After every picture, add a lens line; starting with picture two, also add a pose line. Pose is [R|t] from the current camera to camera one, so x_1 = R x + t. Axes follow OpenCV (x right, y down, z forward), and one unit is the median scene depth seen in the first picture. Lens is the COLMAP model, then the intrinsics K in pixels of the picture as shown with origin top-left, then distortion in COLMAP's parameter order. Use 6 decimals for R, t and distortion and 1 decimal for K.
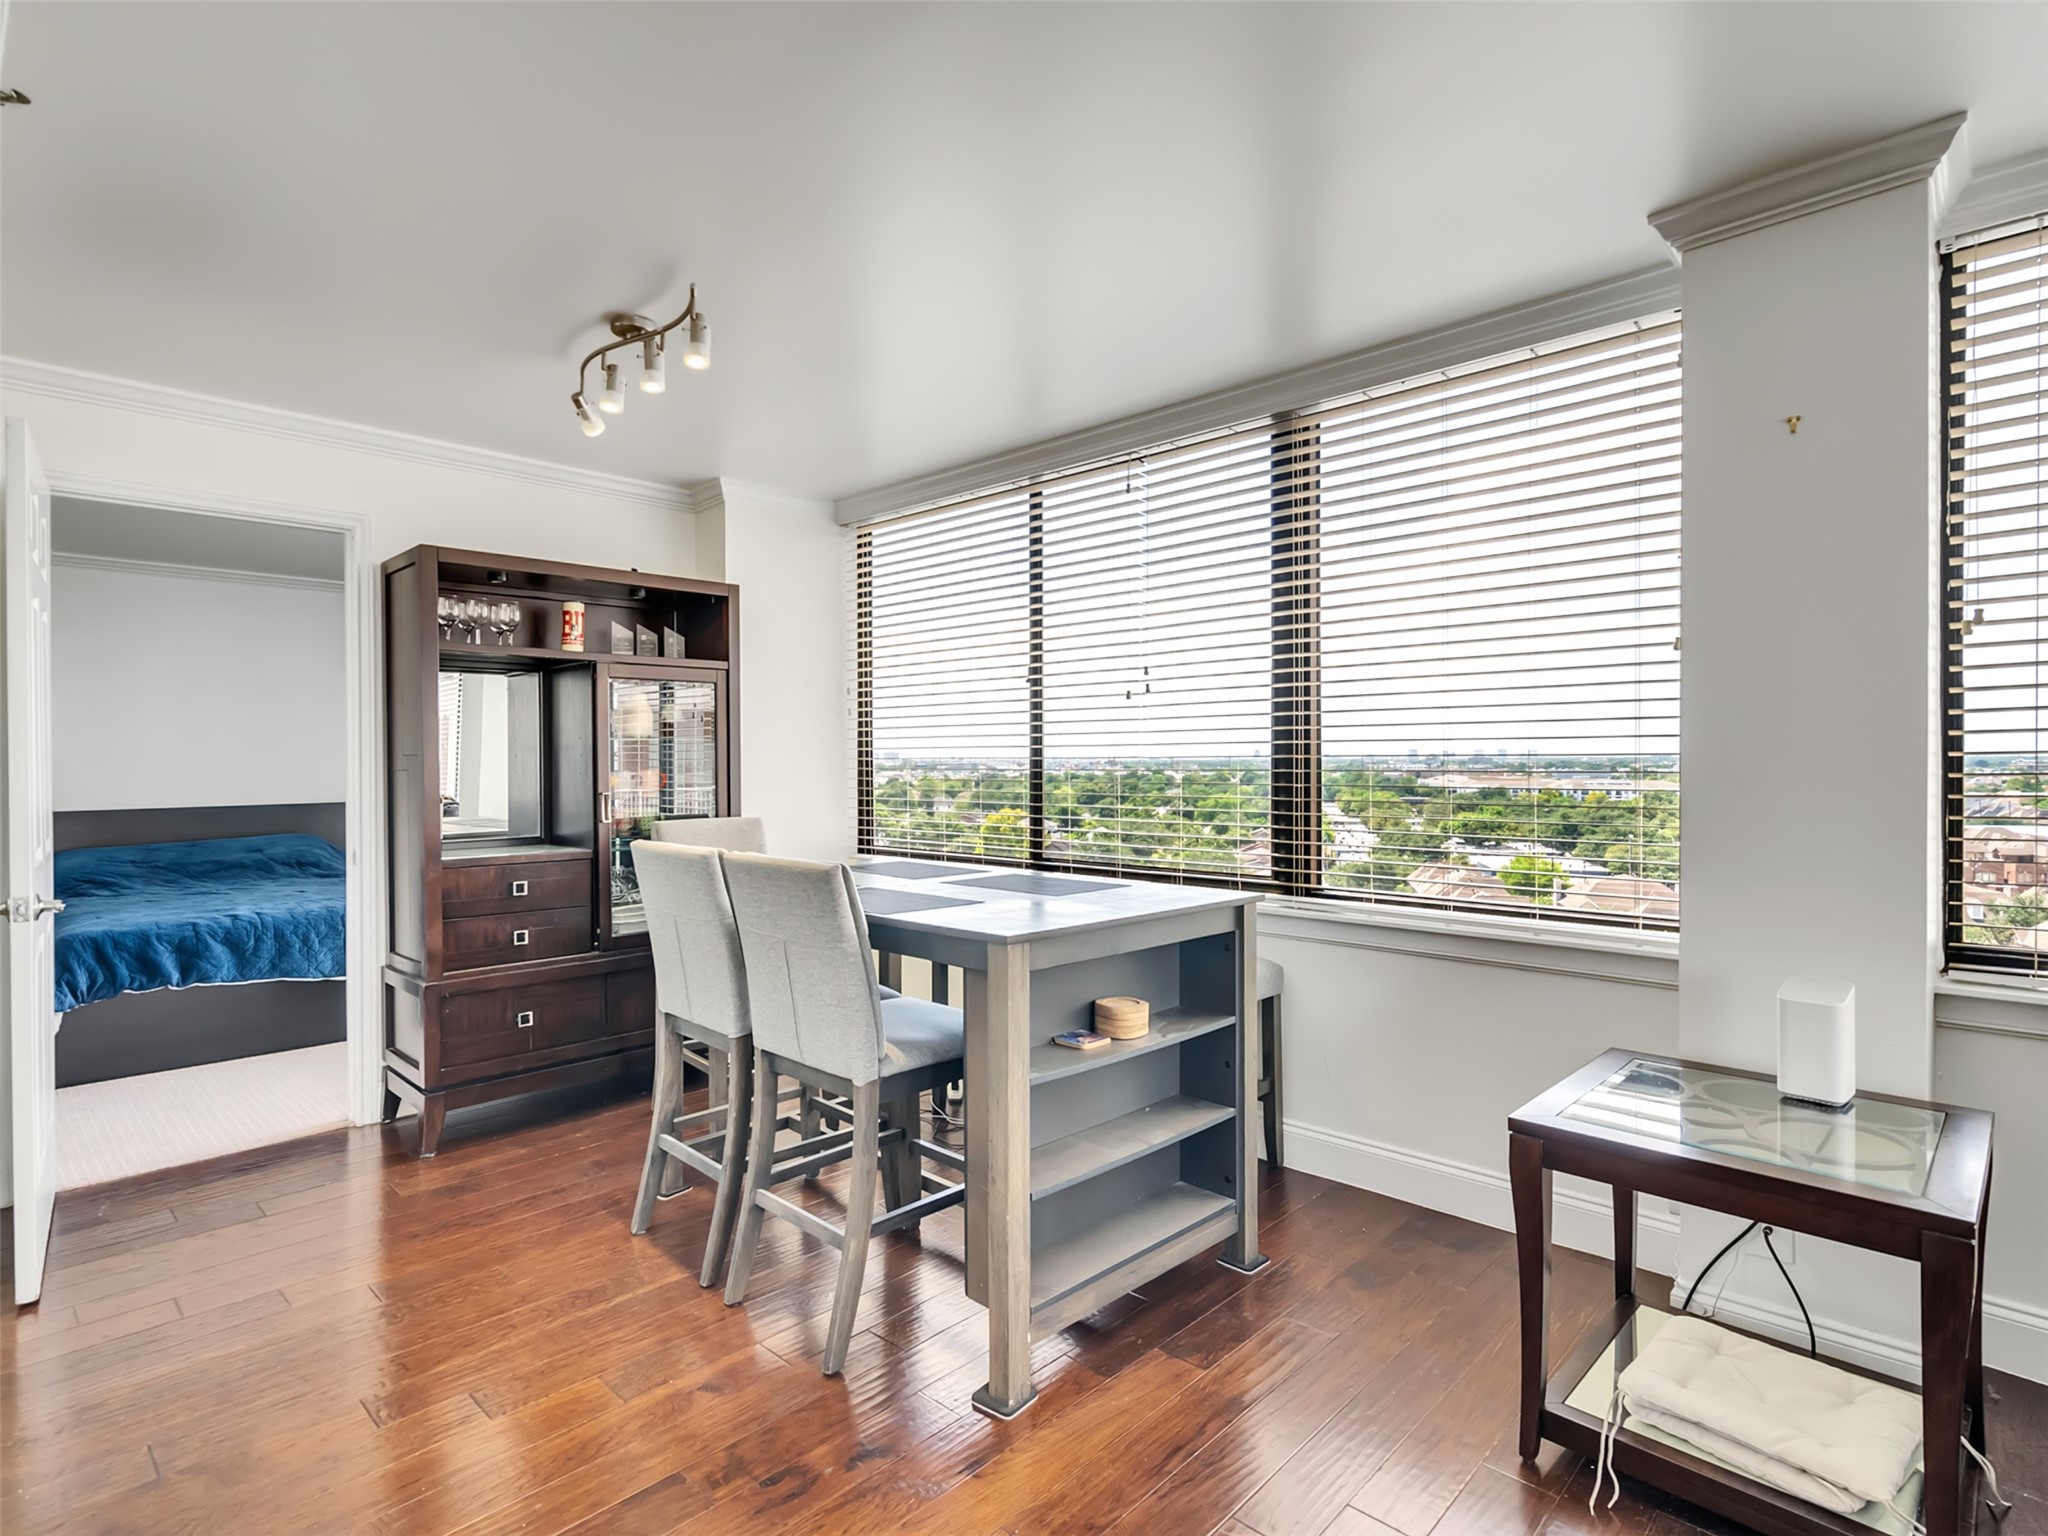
lens RADIAL K [[1051.4, 0, 1020.2], [0, 1051.4, 766.6], [0, 0, 1]] dist [-0.013860, -0.000089]
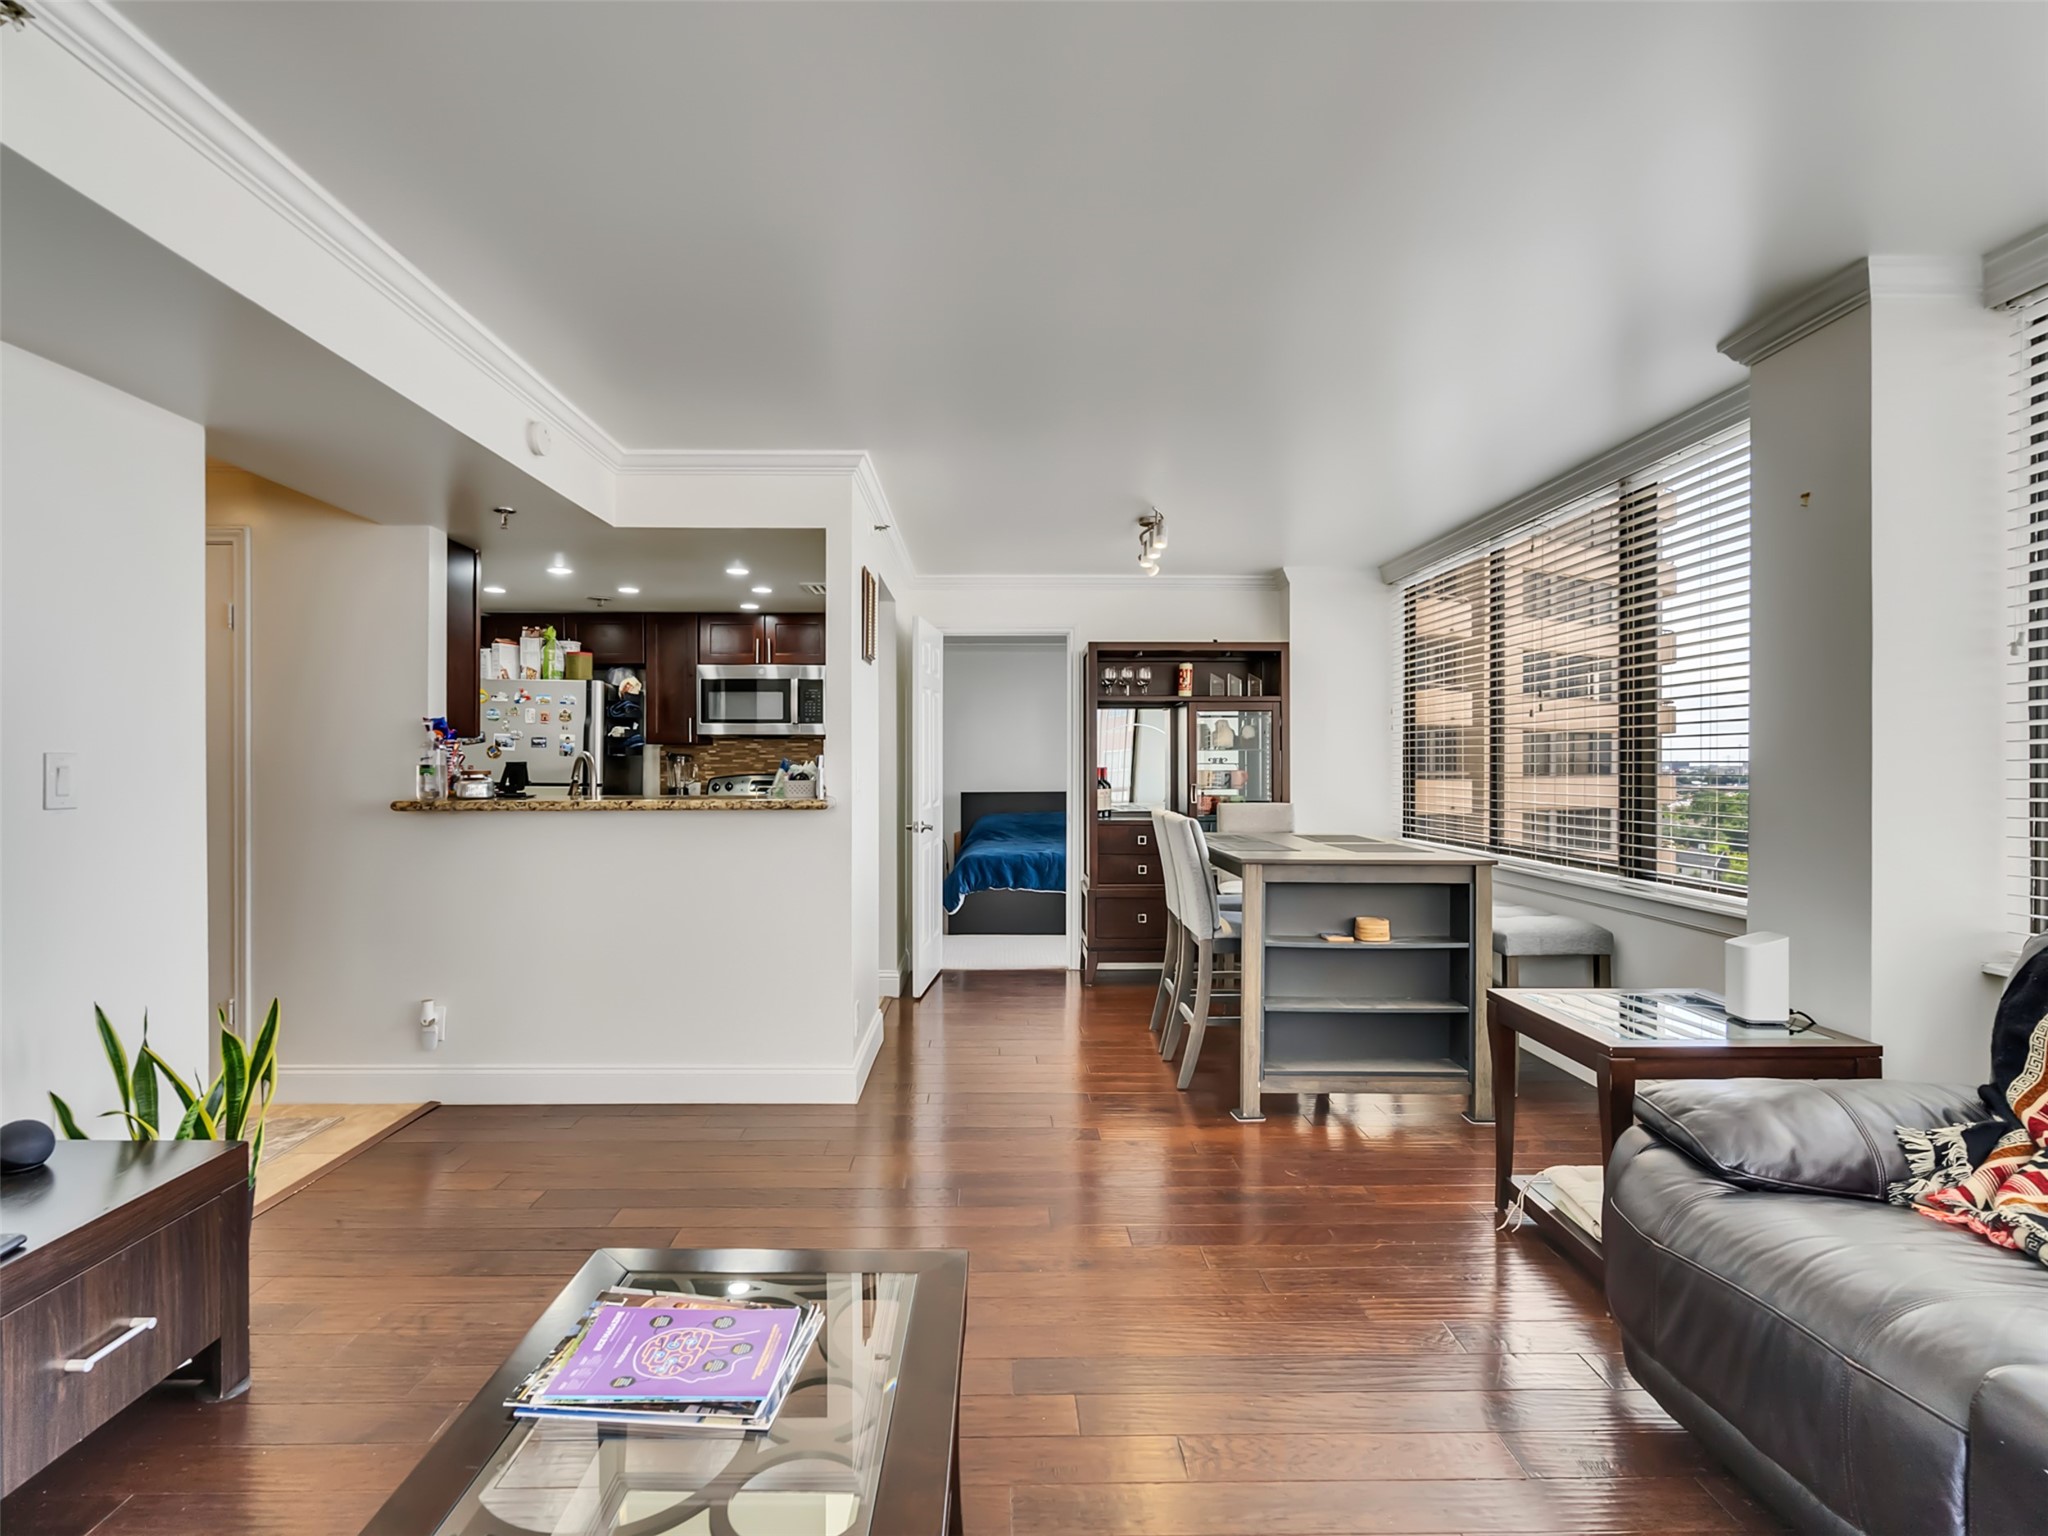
lens RADIAL K [[1051.4, 0, 1022.5], [0, 1051.4, 768.3], [0, 0, 1]] dist [-0.013860, -0.000089]
pose [[0.710944, 0.007851, -0.703205, 0.552891], [-0.010026, 0.999949, 0.001027, 0.002187], [0.703177, 0.006320, 0.710986, -0.320114]]
